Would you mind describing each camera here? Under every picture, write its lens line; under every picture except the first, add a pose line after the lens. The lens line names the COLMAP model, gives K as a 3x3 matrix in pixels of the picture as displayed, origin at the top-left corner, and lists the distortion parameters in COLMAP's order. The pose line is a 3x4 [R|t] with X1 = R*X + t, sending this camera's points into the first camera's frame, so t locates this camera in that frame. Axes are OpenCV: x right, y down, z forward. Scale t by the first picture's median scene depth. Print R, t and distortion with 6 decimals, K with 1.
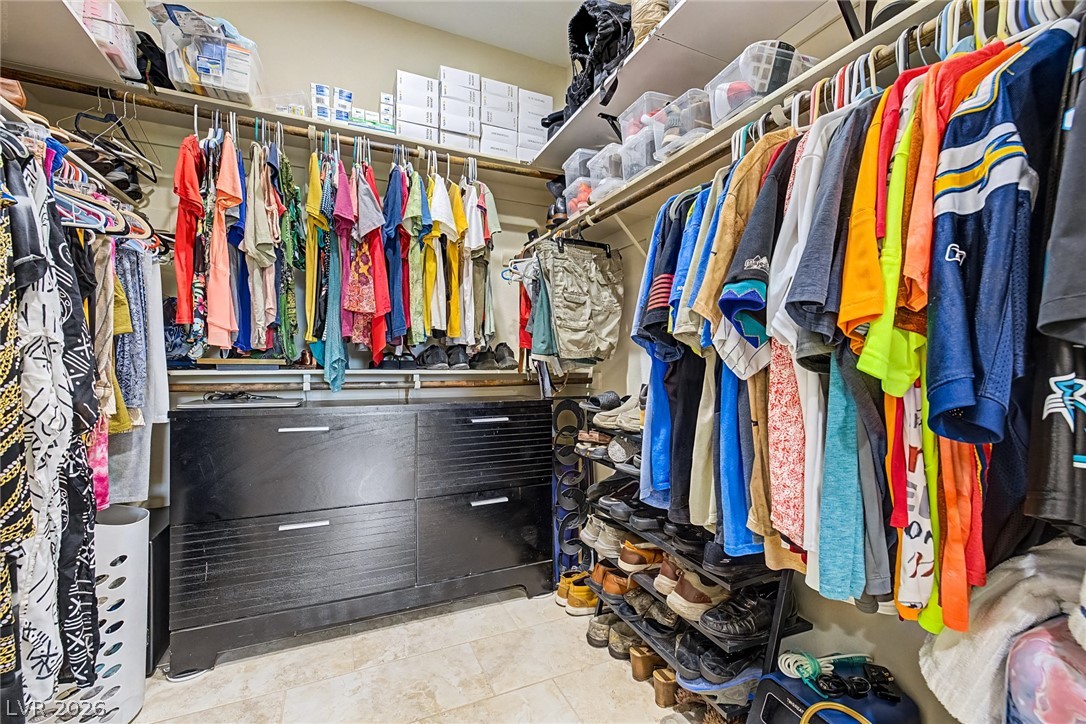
lens RADIAL K [[456.7, 0, 546.0], [0, 456.7, 369.2], [0, 0, 1]] dist [0.006043, 0.000783]
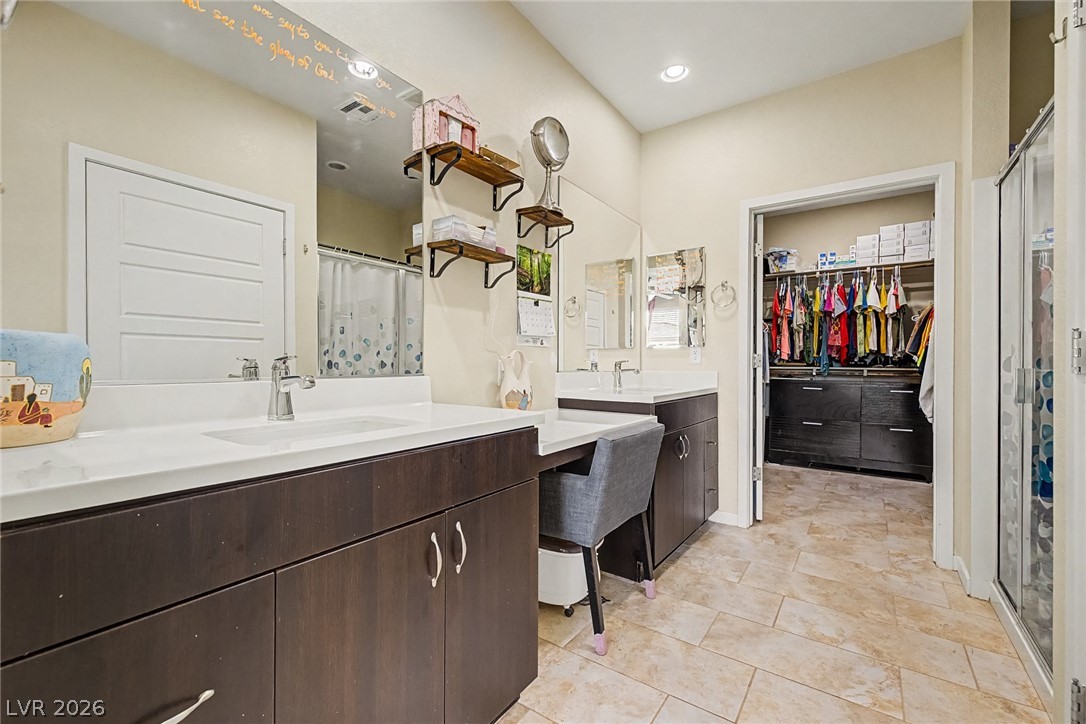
lens RADIAL K [[456.7, 0, 546.2], [0, 456.7, 365.6], [0, 0, 1]] dist [0.006043, 0.000783]
pose [[0.511972, 0.006965, -0.858974, 0.979597], [-0.012427, 0.999923, 0.000701, 0.010328], [0.858912, 0.010316, 0.512019, -1.724267]]
